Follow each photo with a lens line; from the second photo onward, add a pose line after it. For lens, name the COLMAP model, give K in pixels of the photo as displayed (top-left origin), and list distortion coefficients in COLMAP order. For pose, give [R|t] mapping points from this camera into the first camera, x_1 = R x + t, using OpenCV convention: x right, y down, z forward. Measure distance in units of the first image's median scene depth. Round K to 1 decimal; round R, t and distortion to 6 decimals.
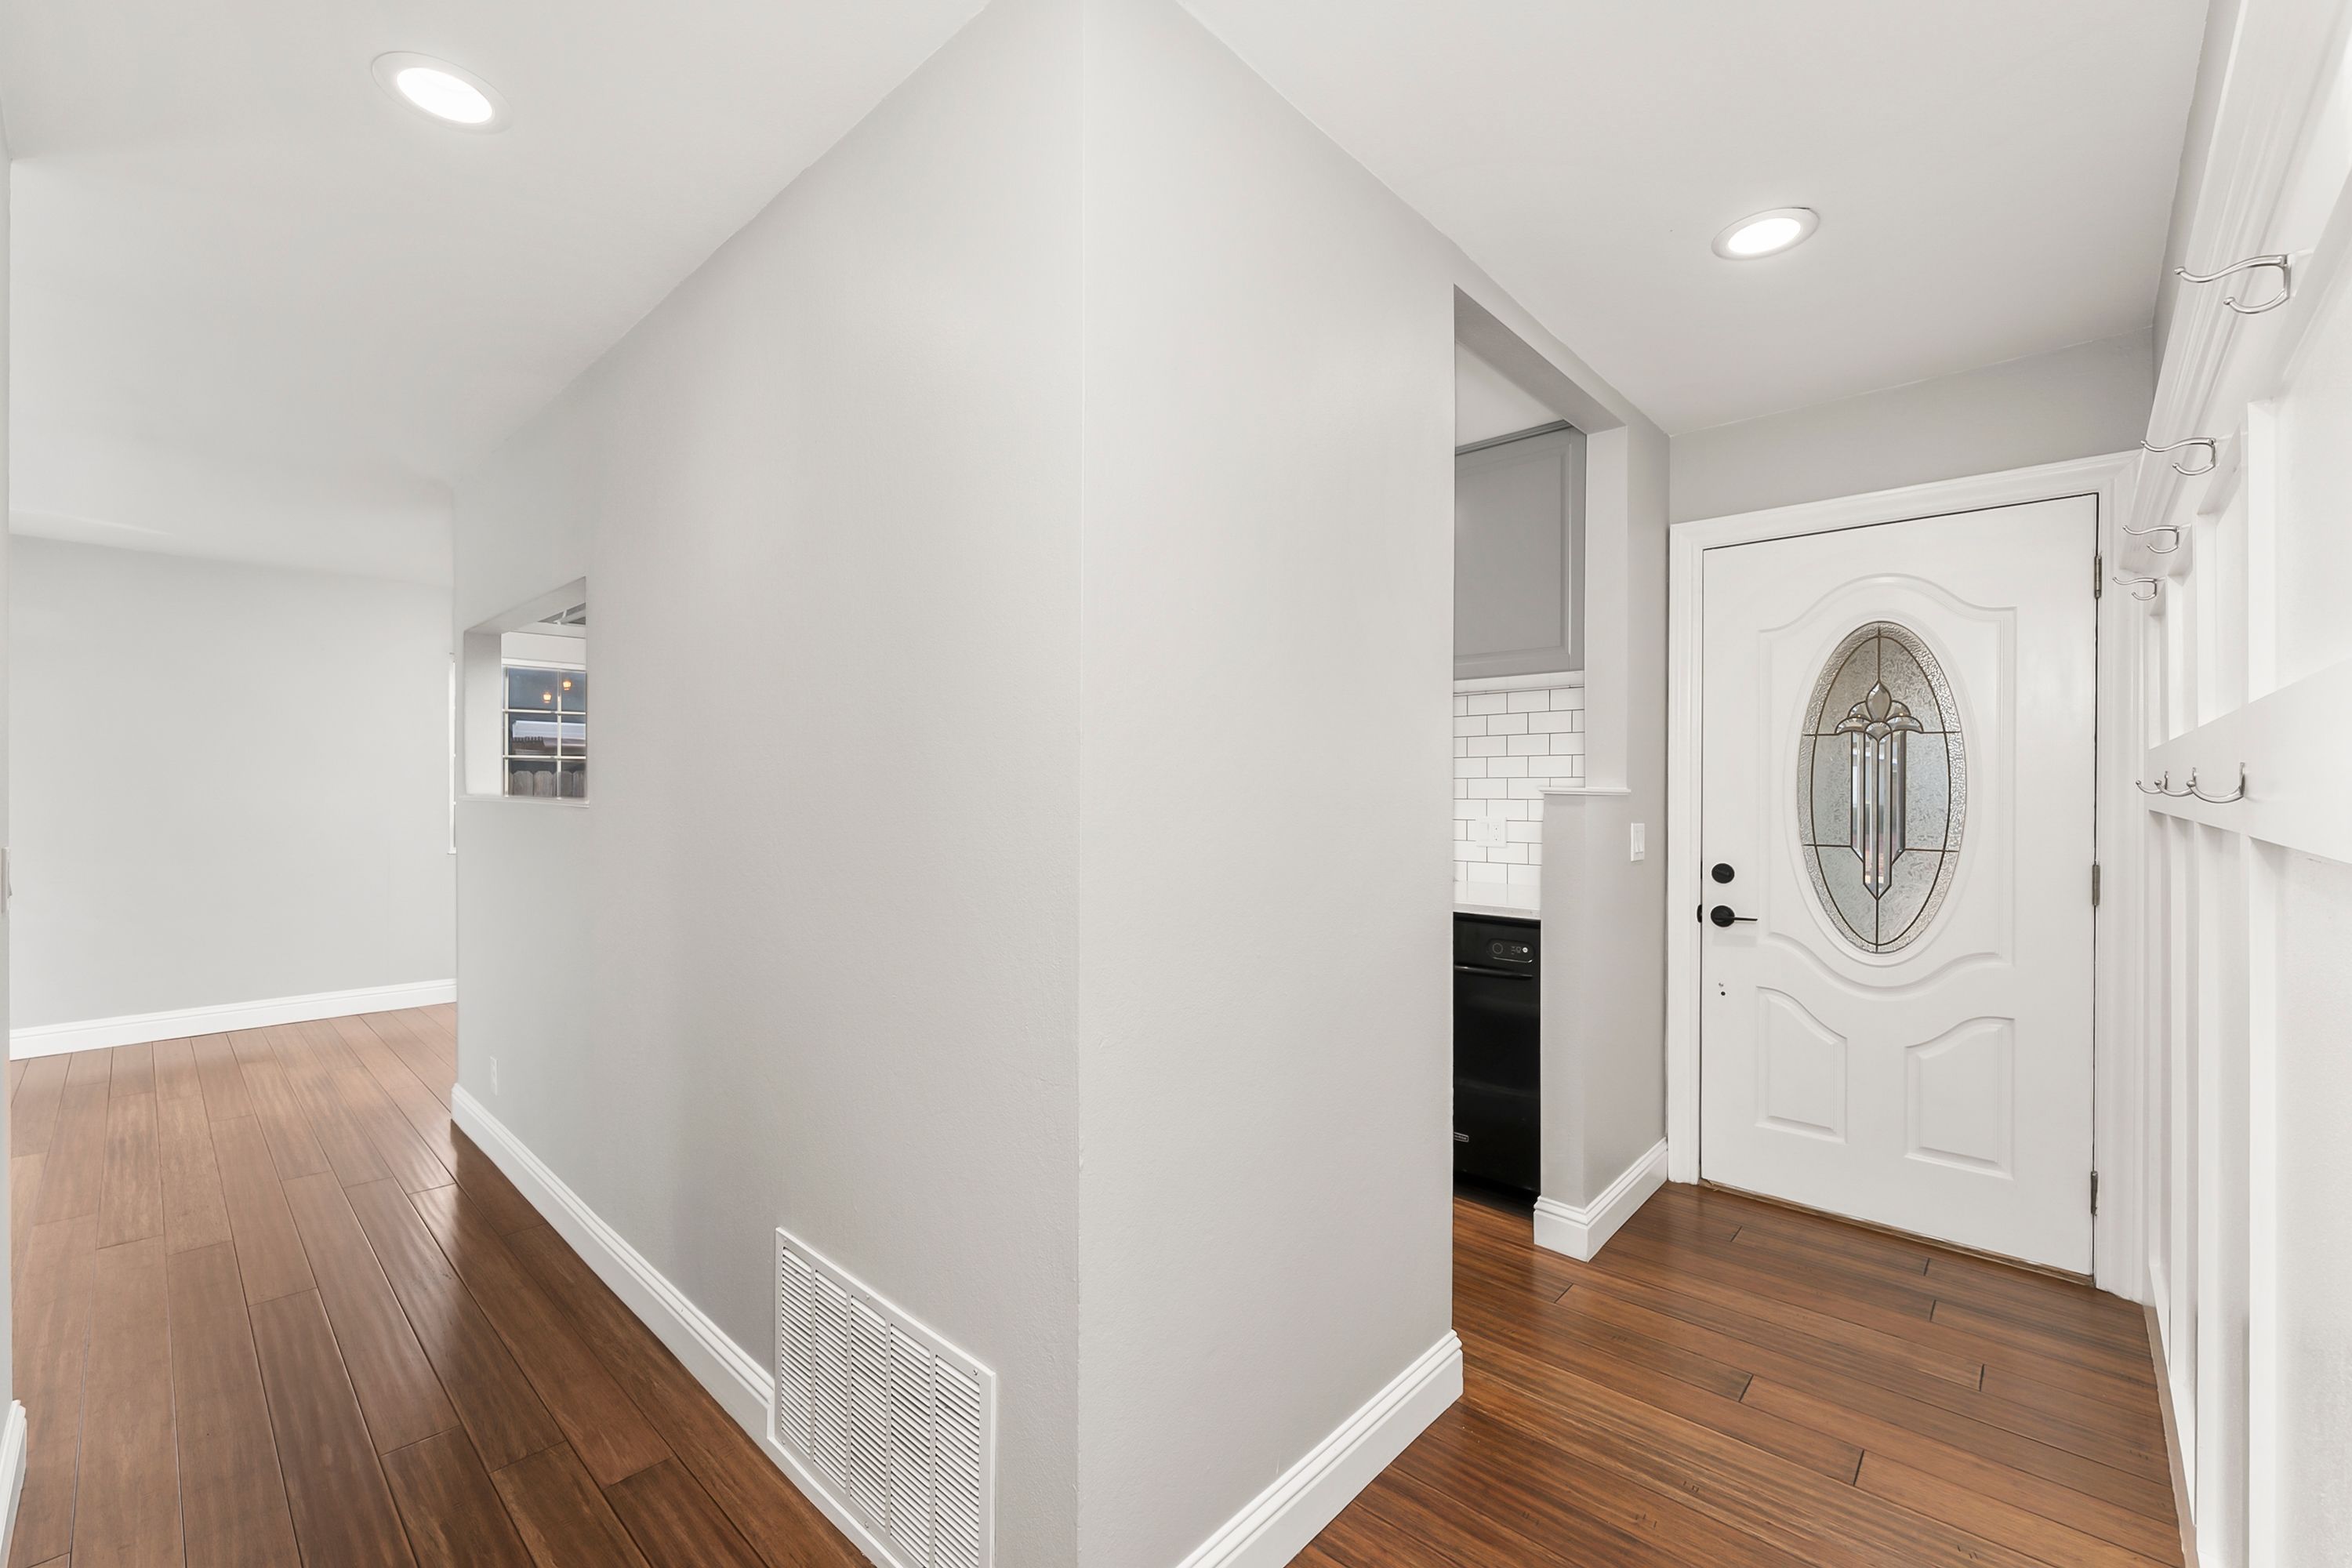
lens RADIAL K [[944.1, 0, 1164.9], [0, 944.1, 783.4], [0, 0, 1]] dist [0.001402, -0.001173]
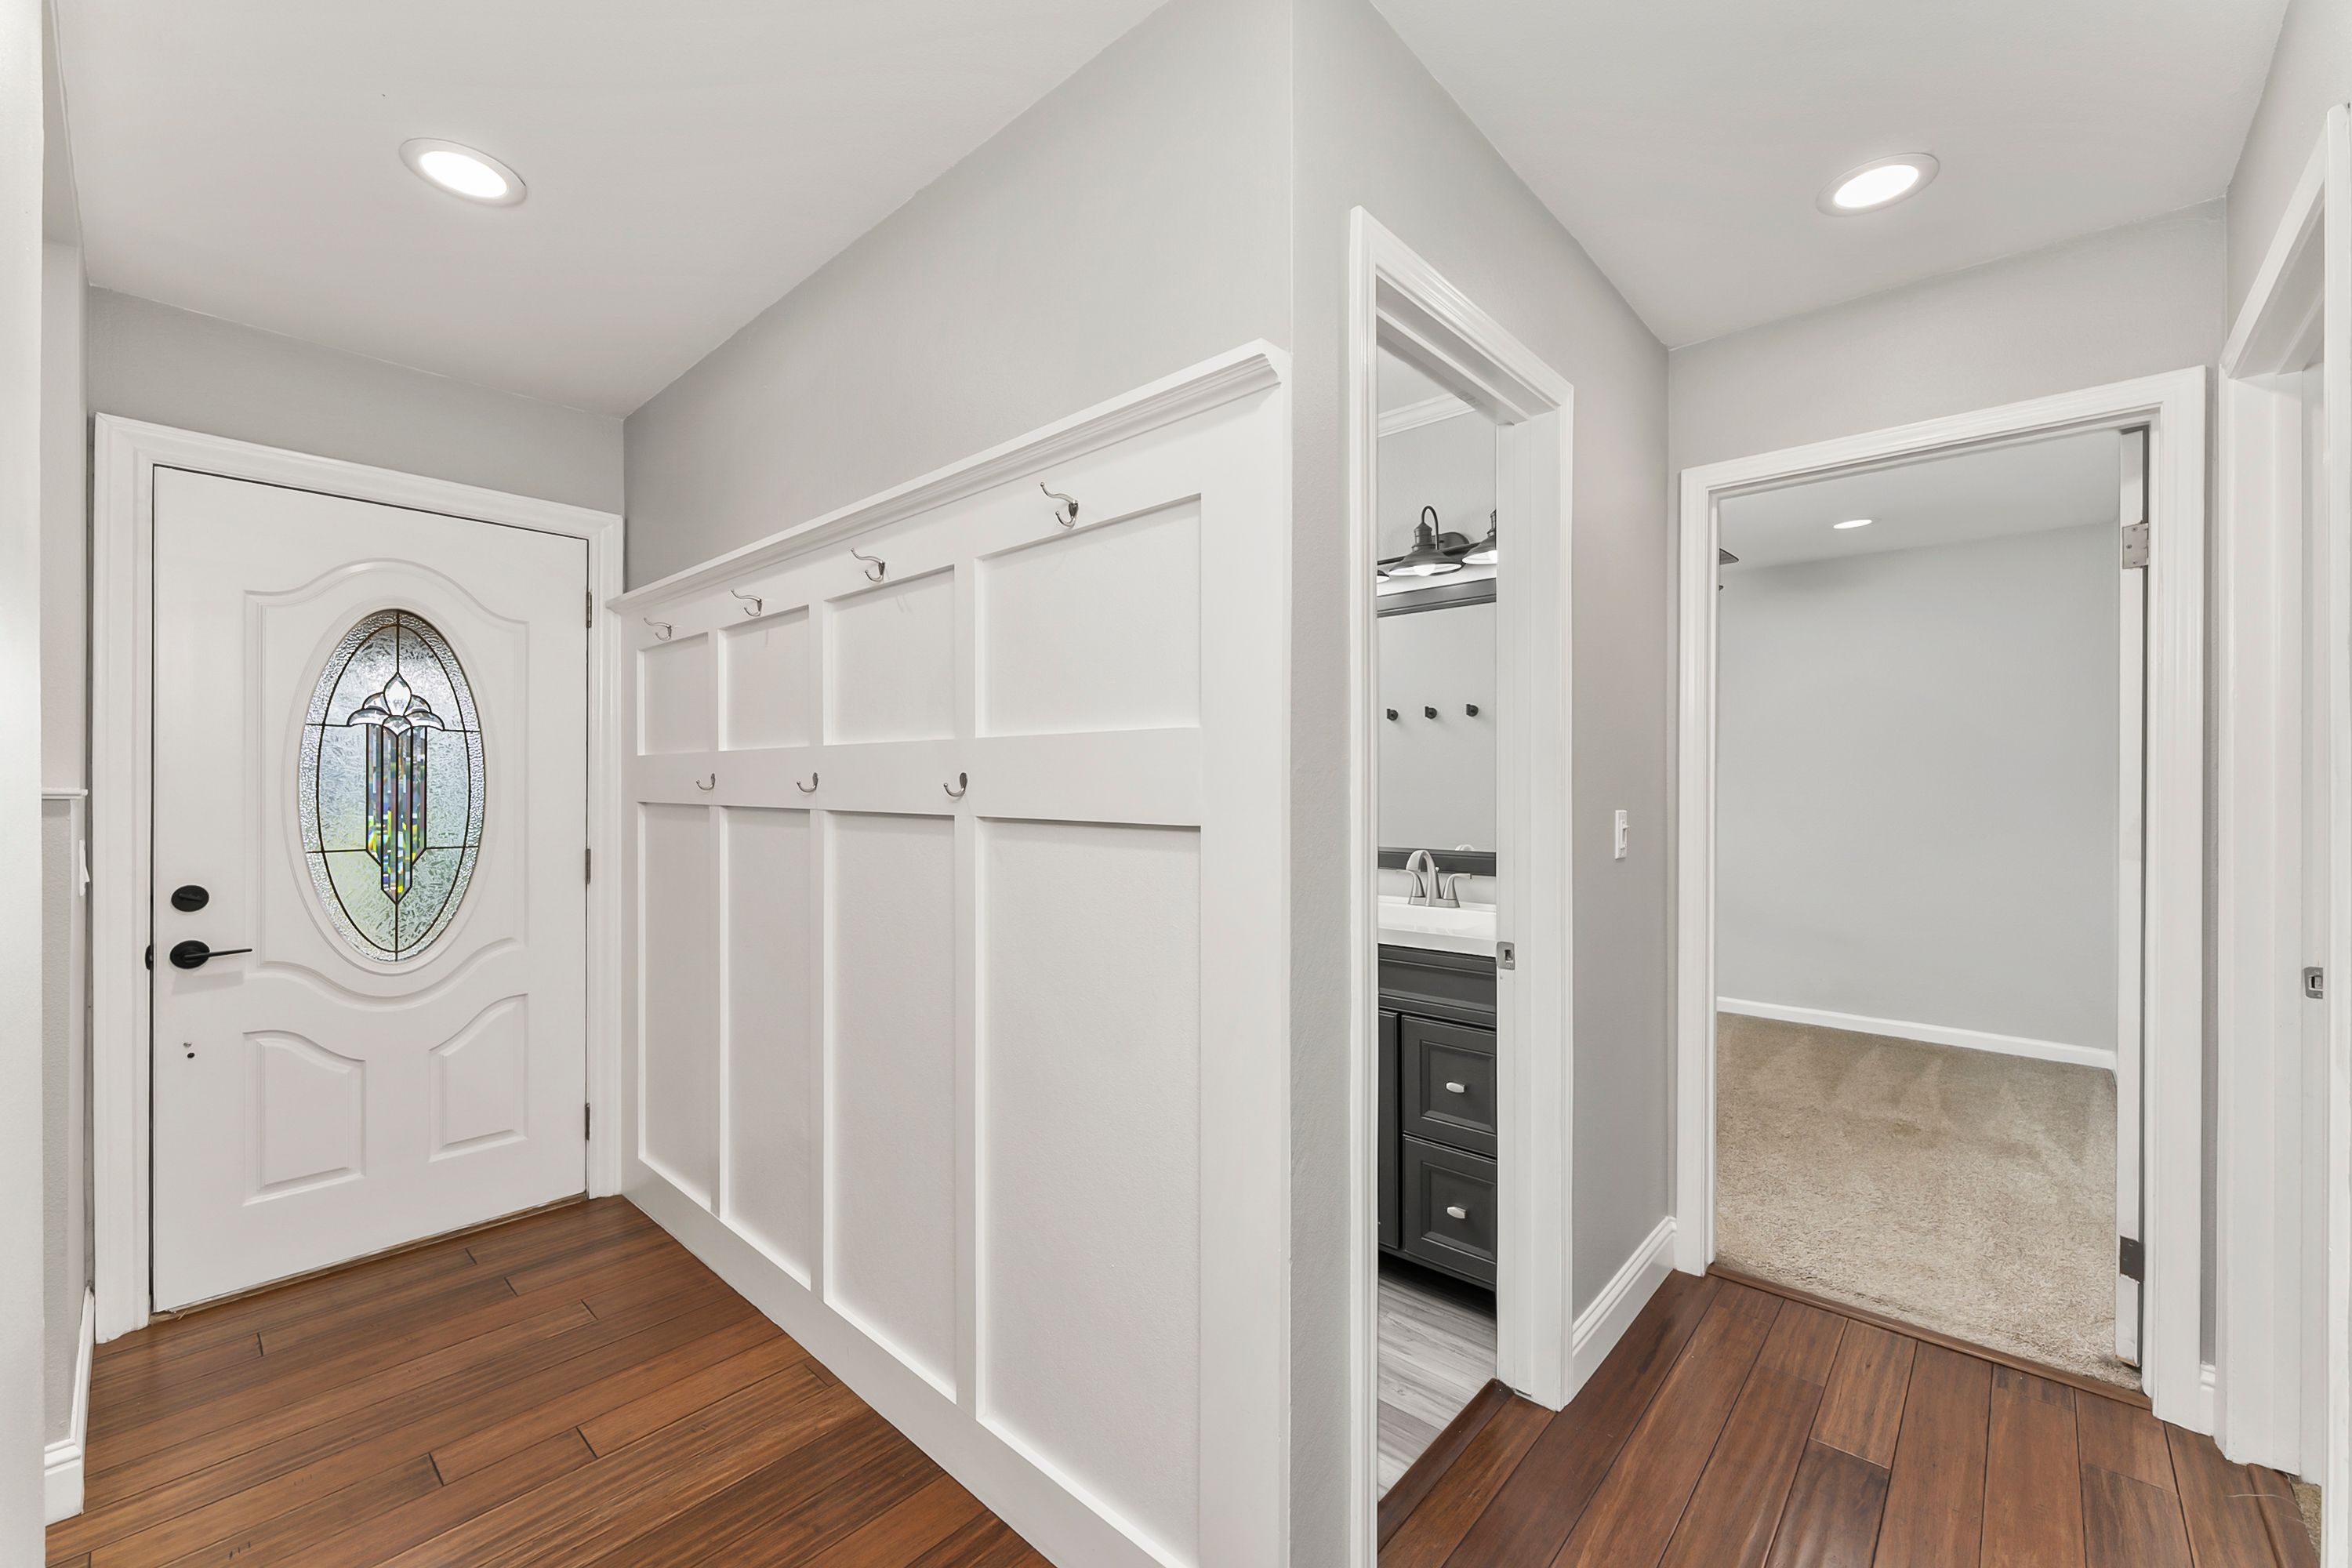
lens RADIAL K [[944.1, 0, 1163.3], [0, 944.1, 785.8], [0, 0, 1]] dist [0.001402, -0.001173]
pose [[-0.005296, -0.006700, 0.999964, -0.220563], [-0.005829, 0.999961, 0.006669, -0.006952], [-0.999969, -0.005793, -0.005335, 0.271533]]
